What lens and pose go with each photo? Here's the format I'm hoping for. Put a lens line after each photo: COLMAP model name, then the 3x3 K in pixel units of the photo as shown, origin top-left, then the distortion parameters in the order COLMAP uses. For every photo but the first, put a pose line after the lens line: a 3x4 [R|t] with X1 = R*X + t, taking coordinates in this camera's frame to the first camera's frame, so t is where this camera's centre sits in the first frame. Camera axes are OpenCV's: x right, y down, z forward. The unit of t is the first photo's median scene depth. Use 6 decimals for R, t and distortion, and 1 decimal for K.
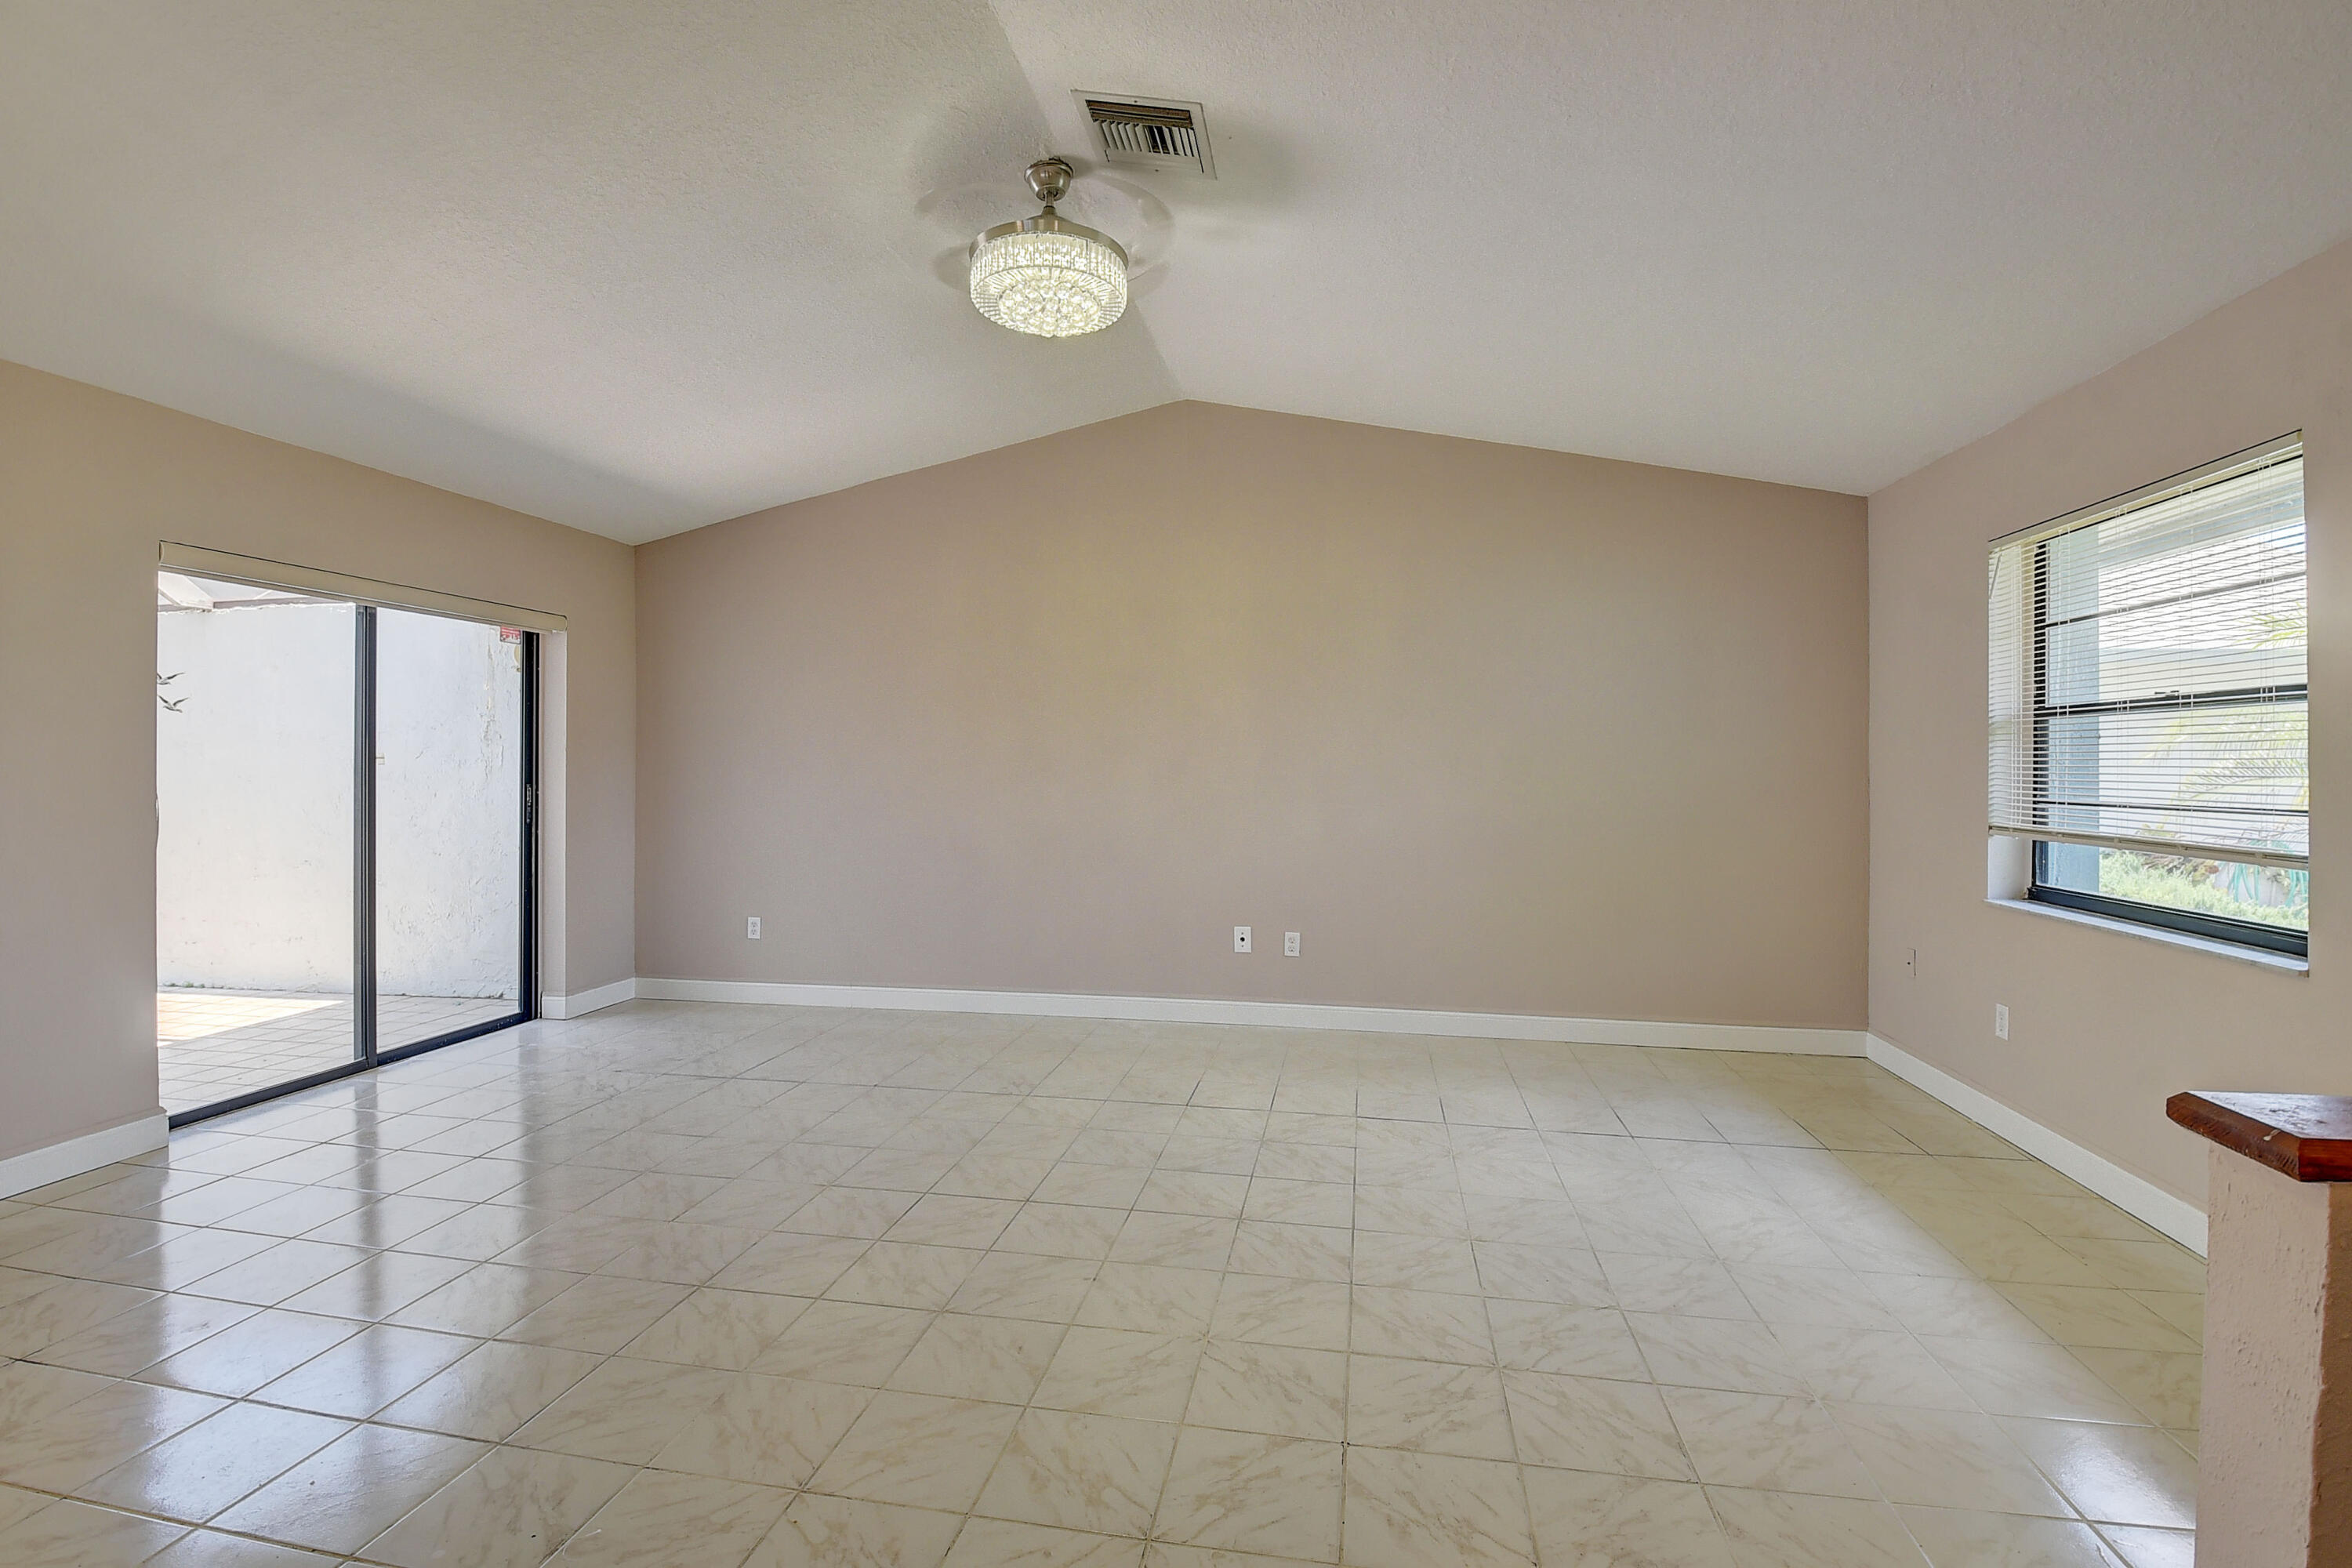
lens RADIAL K [[1055.1, 0, 1168.0], [0, 1055.1, 748.6], [0, 0, 1]] dist [-0.005209, -0.013056]
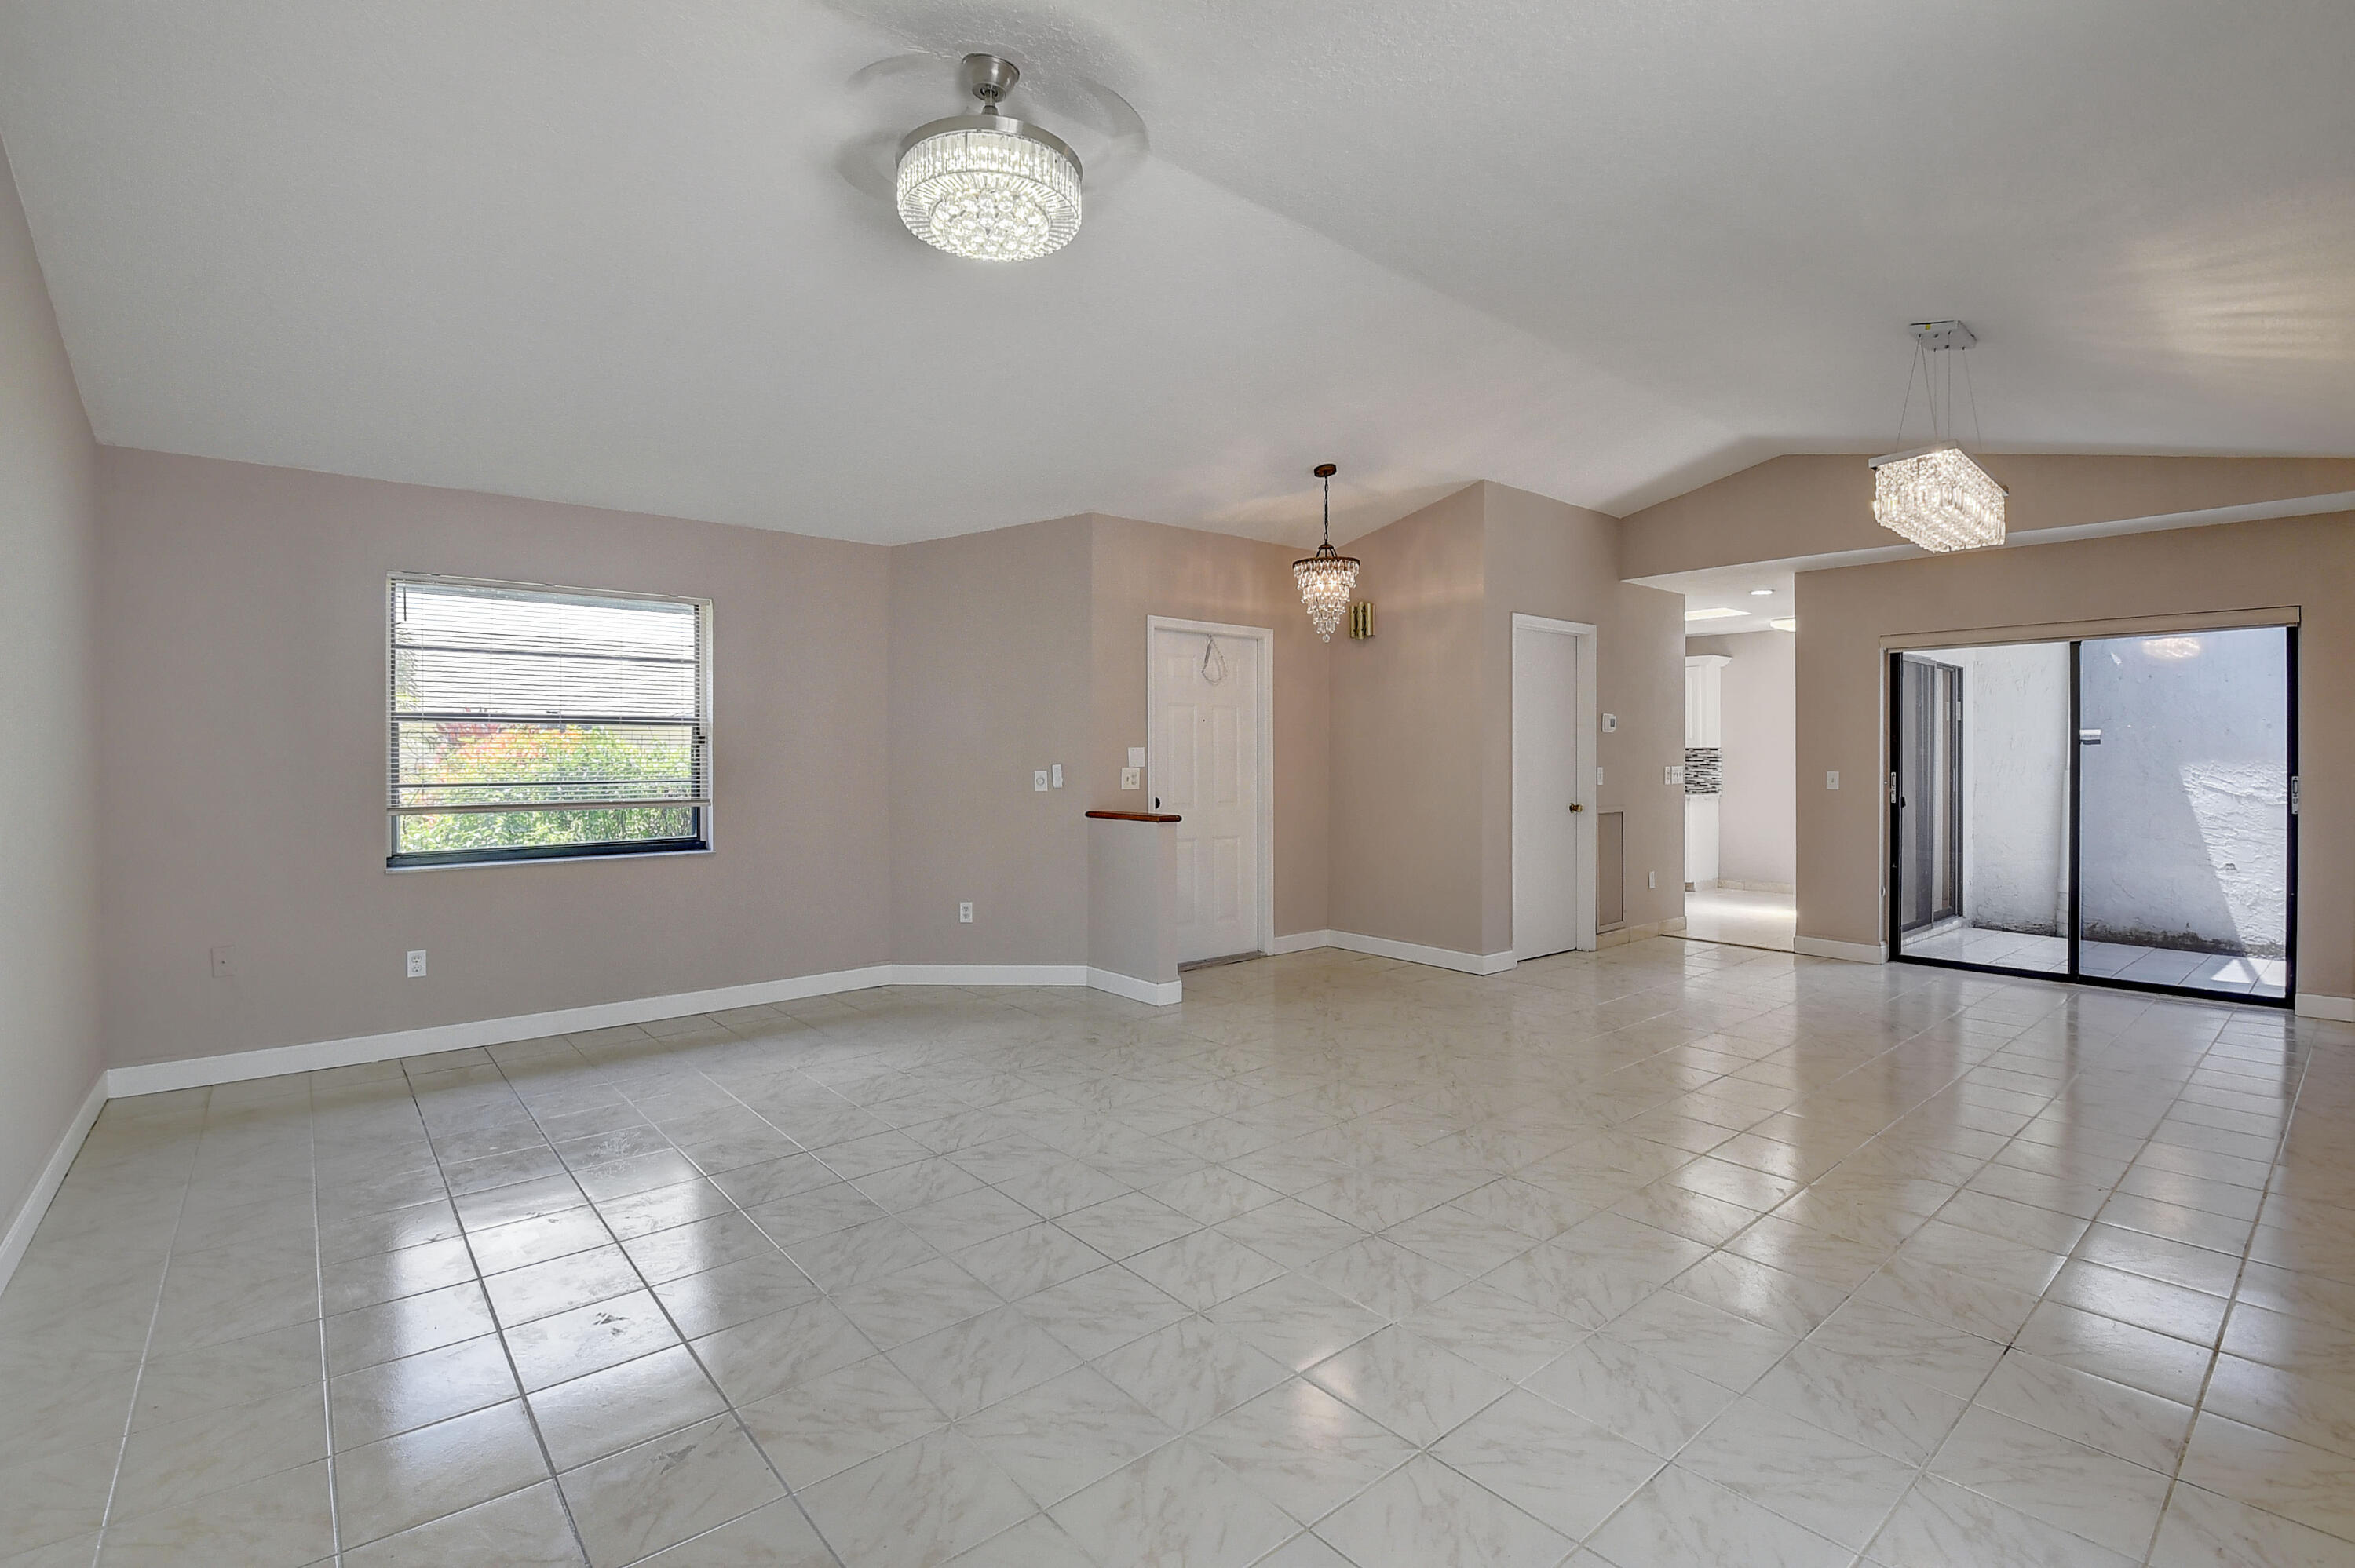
lens RADIAL K [[1056.3, 0, 1162.7], [0, 1056.3, 761.1], [0, 0, 1]] dist [-0.005209, -0.013056]
pose [[-0.771092, -0.005307, 0.636701, -0.702277], [-0.009580, 0.999949, -0.003267, 0.016511], [-0.636651, -0.008619, -0.771104, 1.438218]]
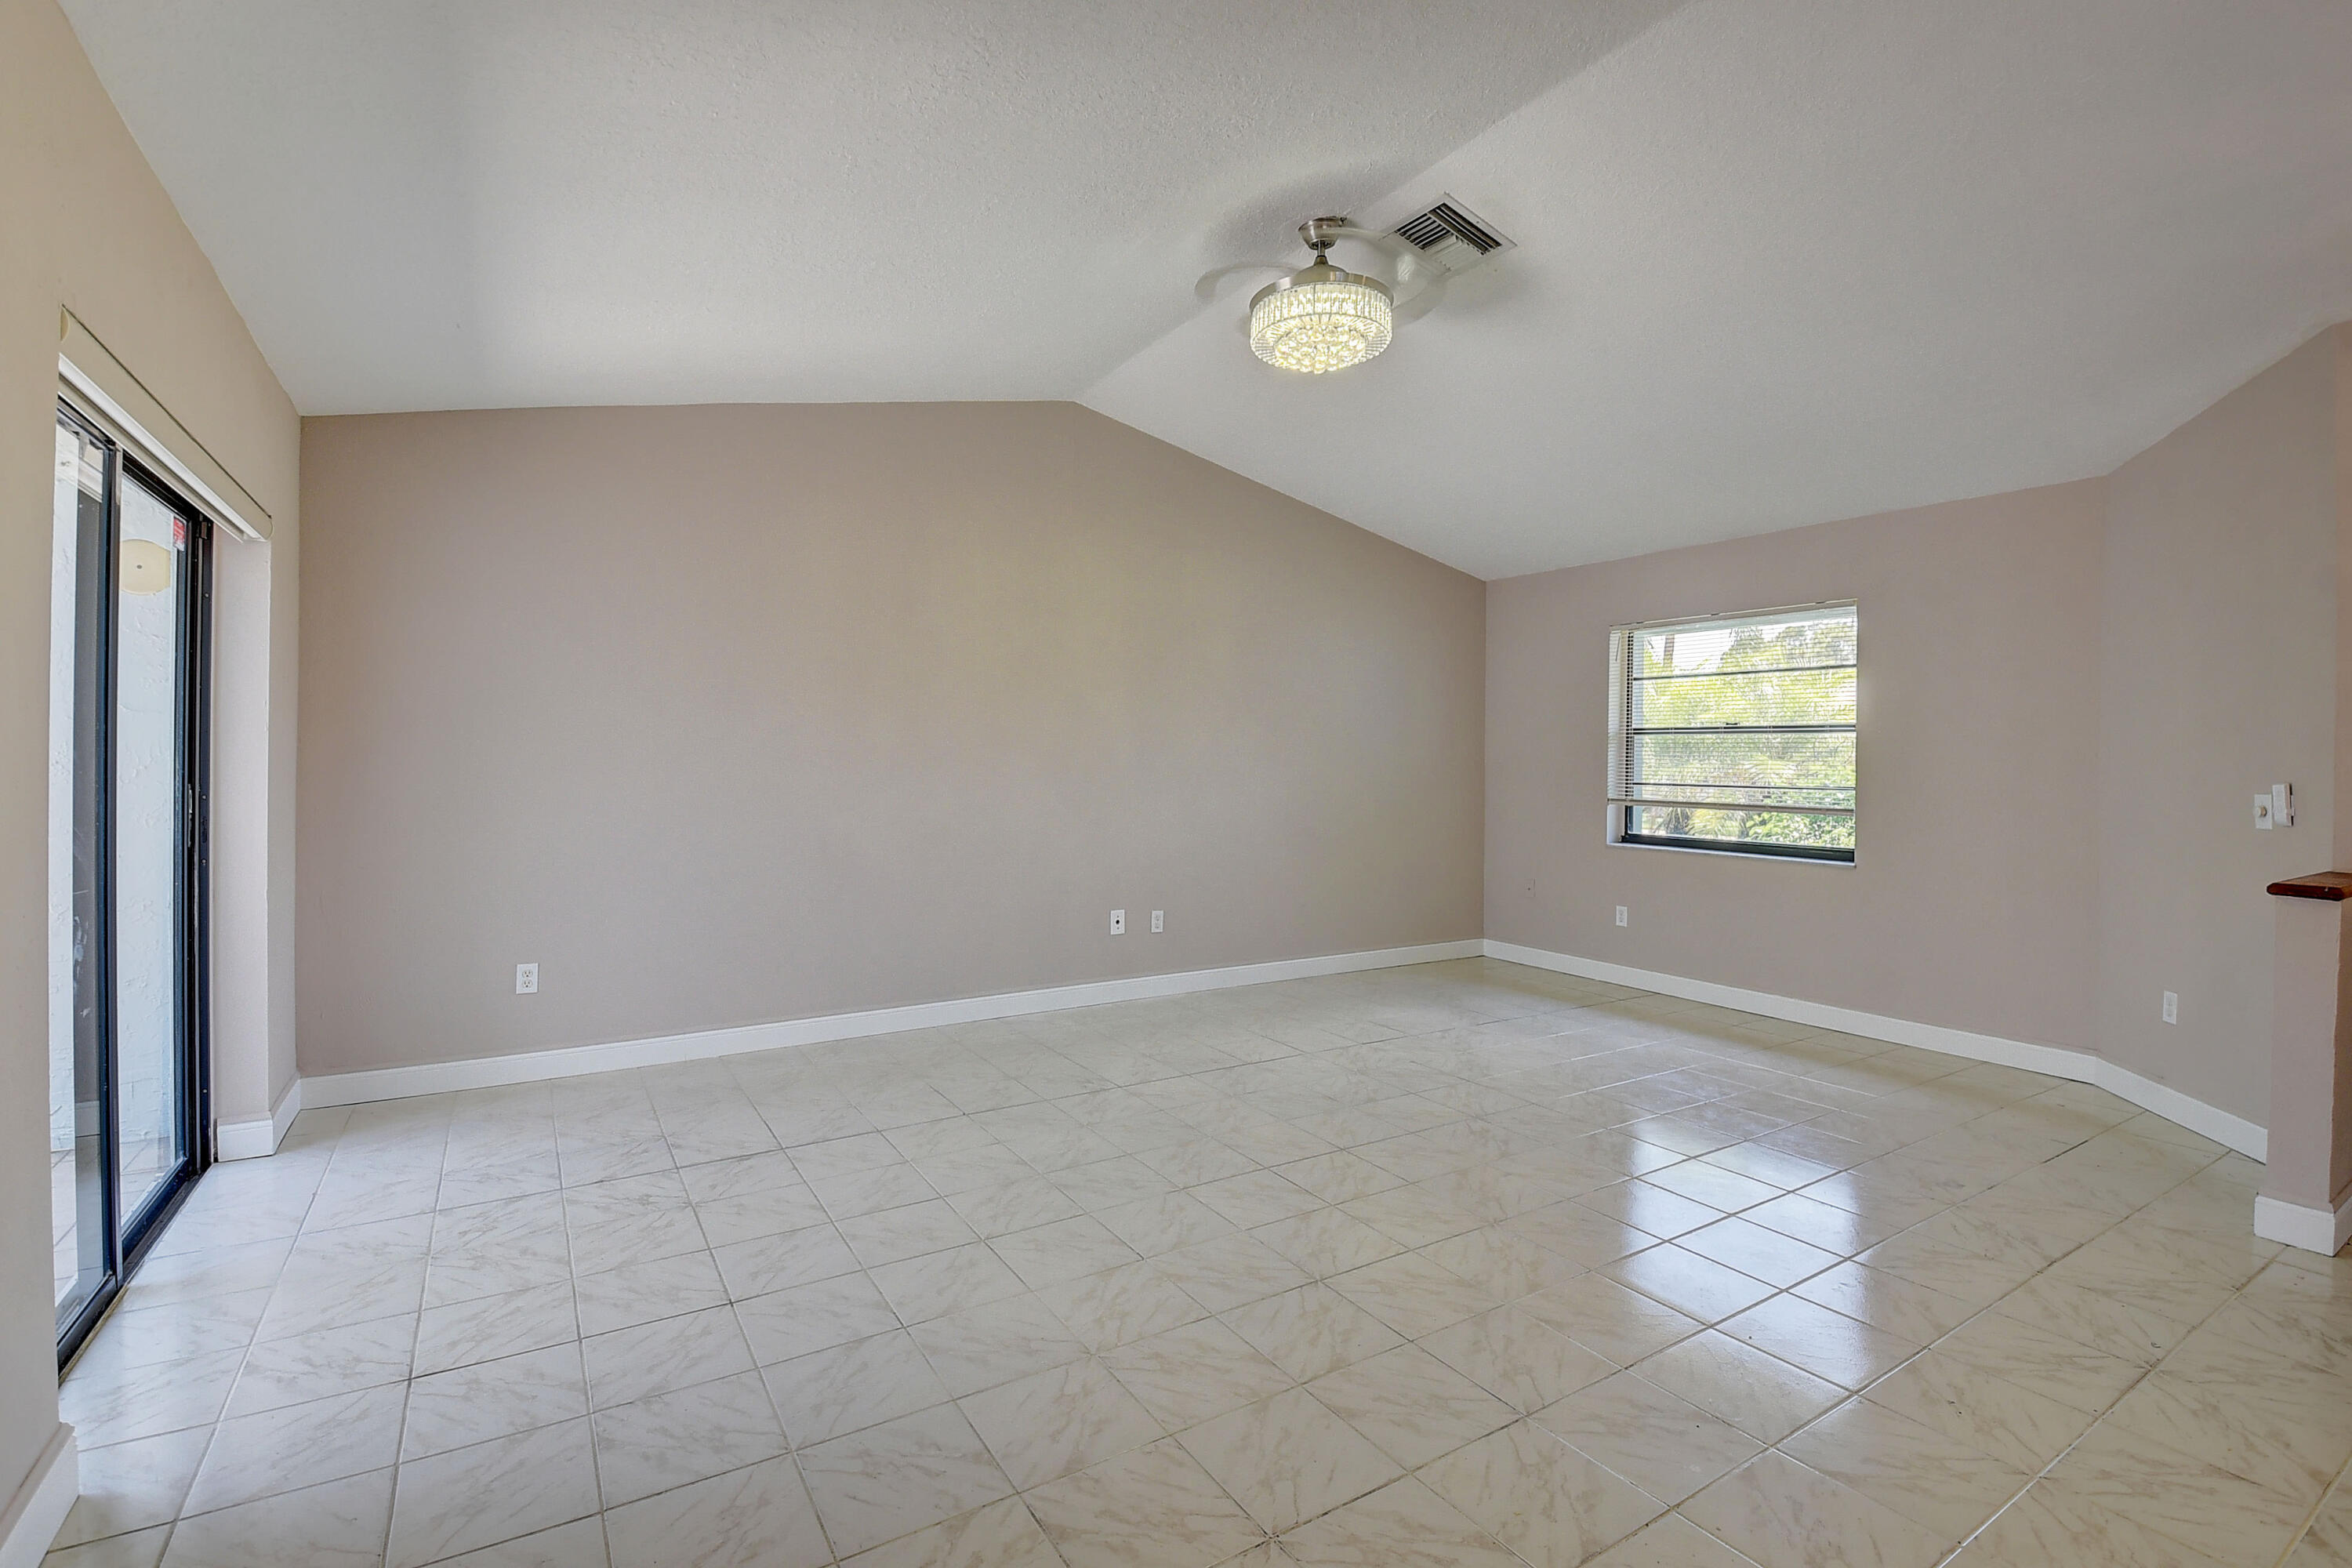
lens RADIAL K [[1055.1, 0, 1158.0], [0, 1055.1, 757.8], [0, 0, 1]] dist [-0.005209, -0.013056]
pose [[0.743518, 0.002350, 0.668712, -0.894464], [-0.015726, 0.999779, 0.013973, -0.002574], [-0.668531, -0.020905, 0.743390, 0.259814]]
